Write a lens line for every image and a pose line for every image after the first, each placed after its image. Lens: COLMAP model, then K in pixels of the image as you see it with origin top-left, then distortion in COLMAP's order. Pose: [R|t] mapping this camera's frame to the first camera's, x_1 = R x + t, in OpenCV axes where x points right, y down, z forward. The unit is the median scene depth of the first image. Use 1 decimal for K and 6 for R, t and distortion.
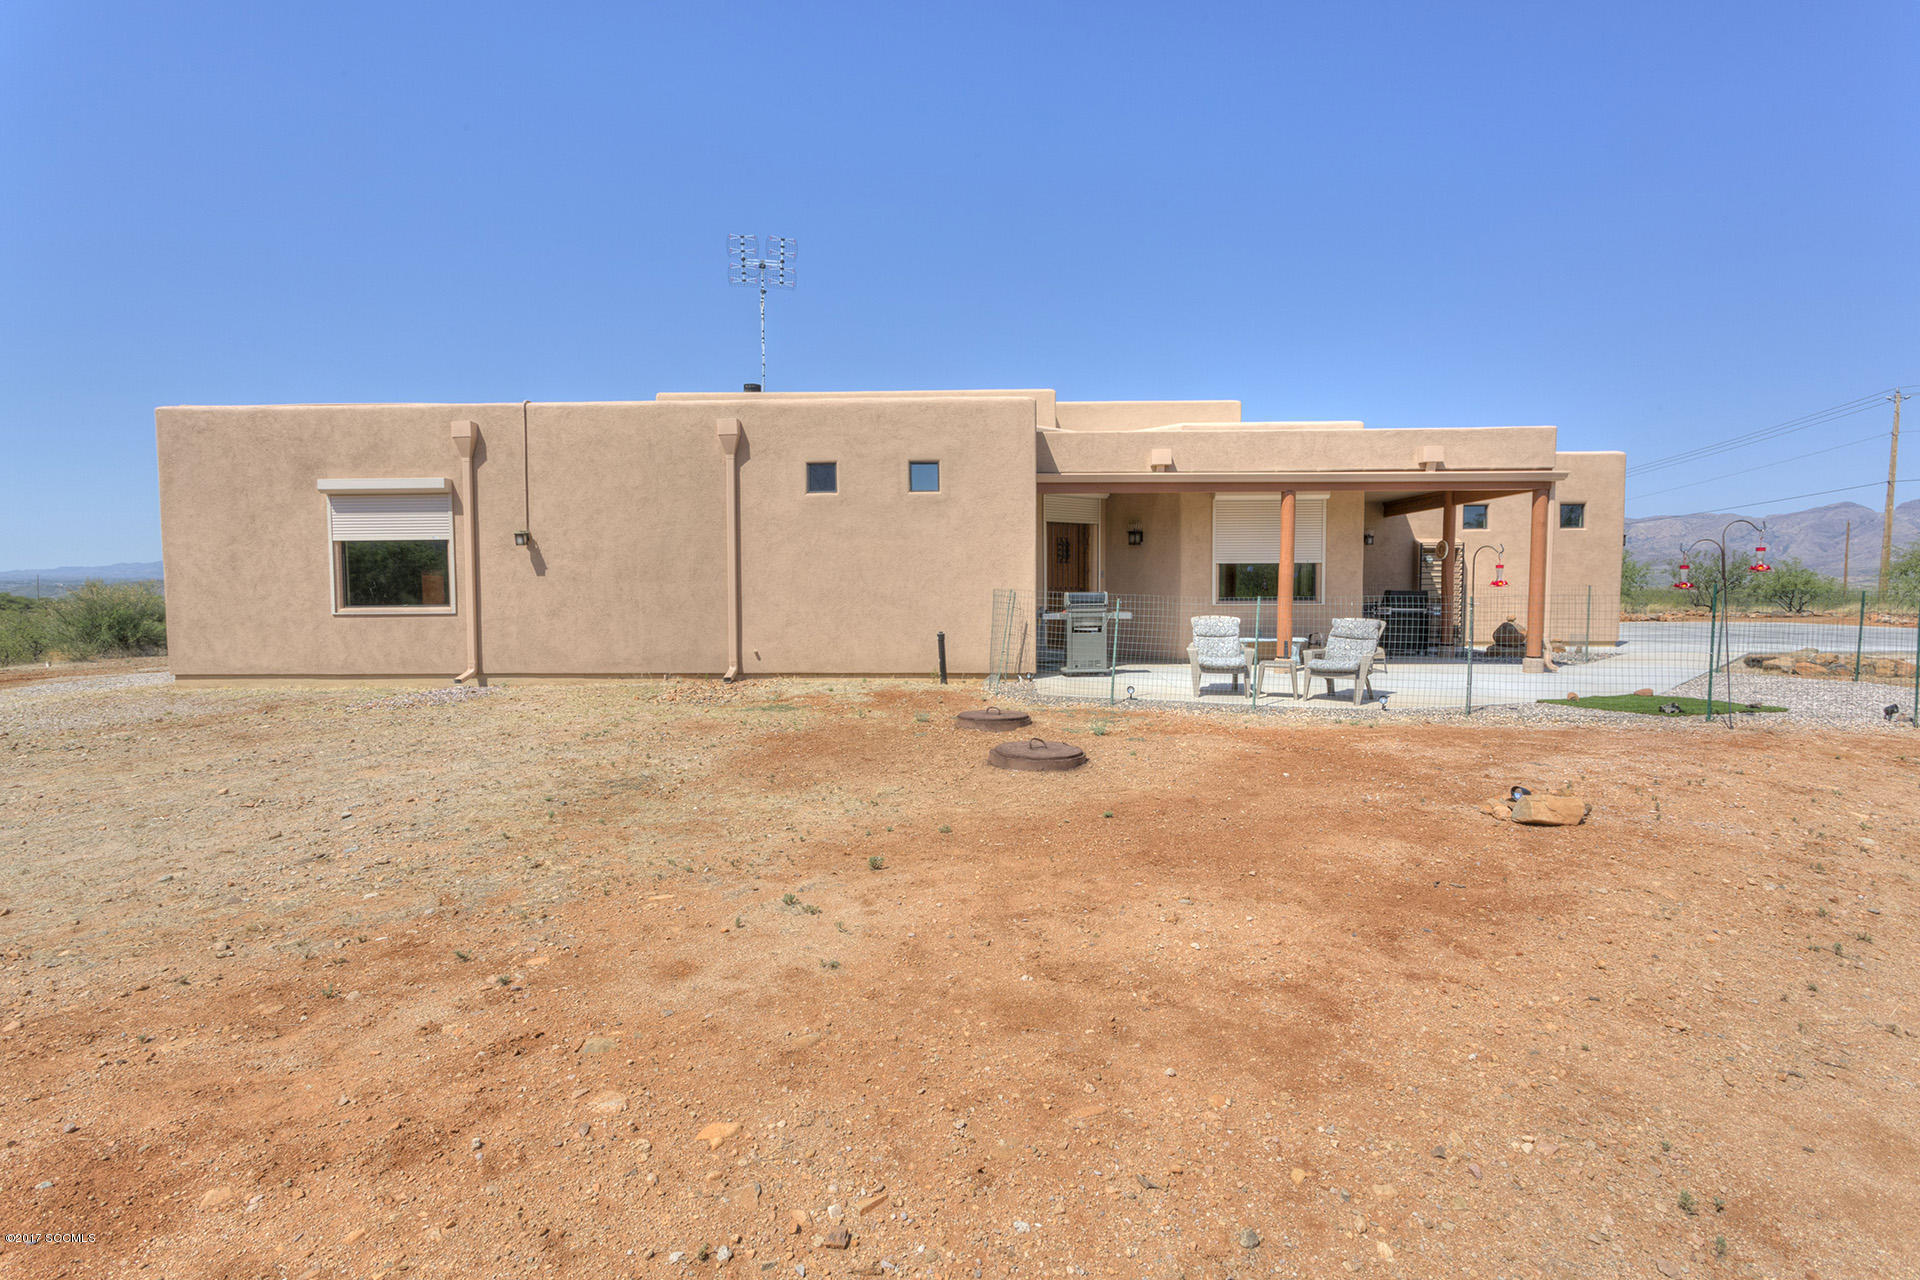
lens RADIAL K [[889.5, 0, 963.8], [0, 889.5, 635.9], [0, 0, 1]] dist [-0.001334, 0.000583]
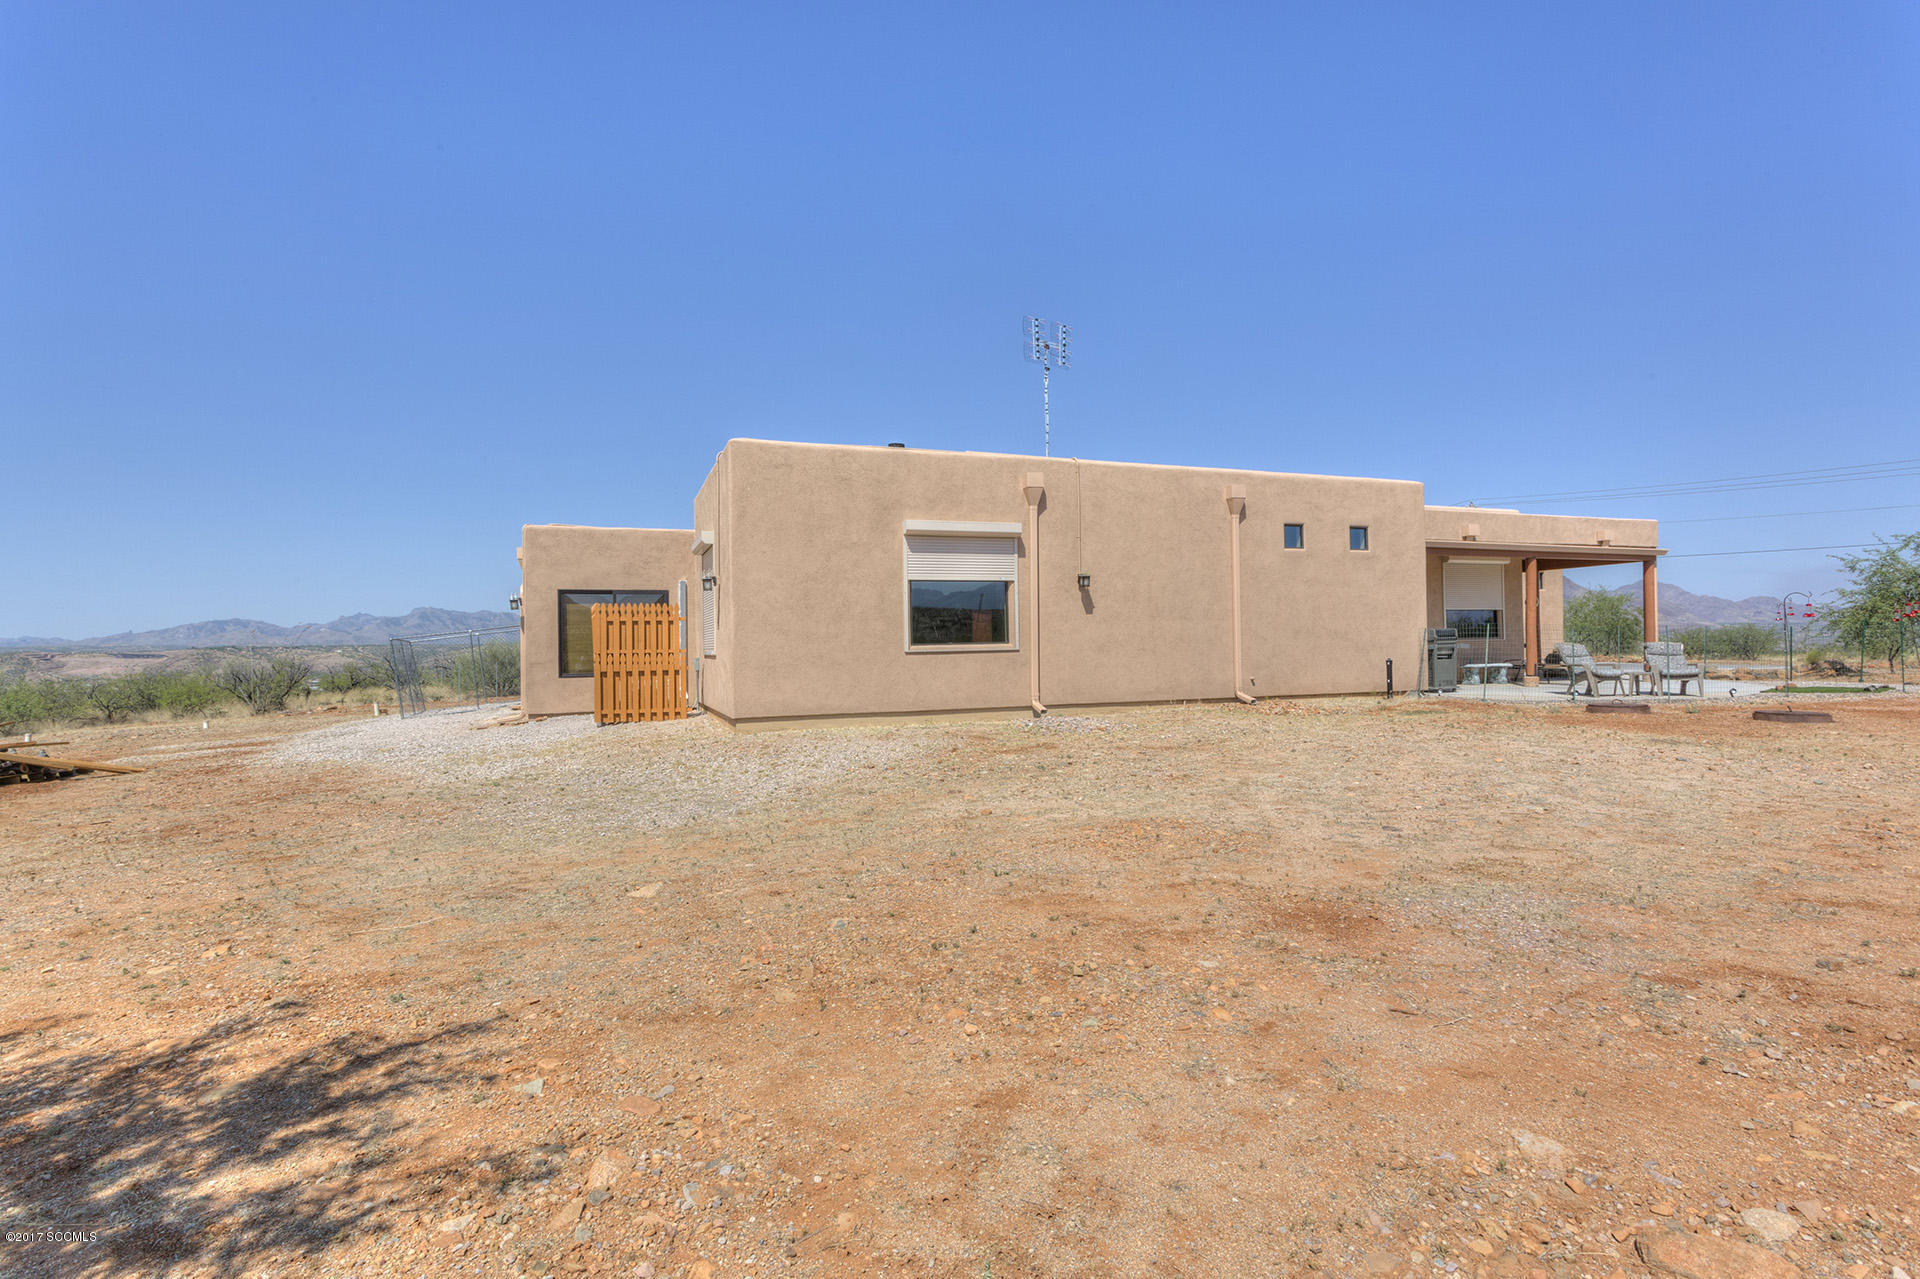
lens RADIAL K [[889.5, 0, 954.0], [0, 889.5, 631.2], [0, 0, 1]] dist [-0.001334, 0.000583]
pose [[0.931387, -0.002664, 0.364022, -1.036309], [0.030030, 0.997127, -0.069538, 0.024885], [-0.362791, 0.075699, 0.928791, 0.035277]]
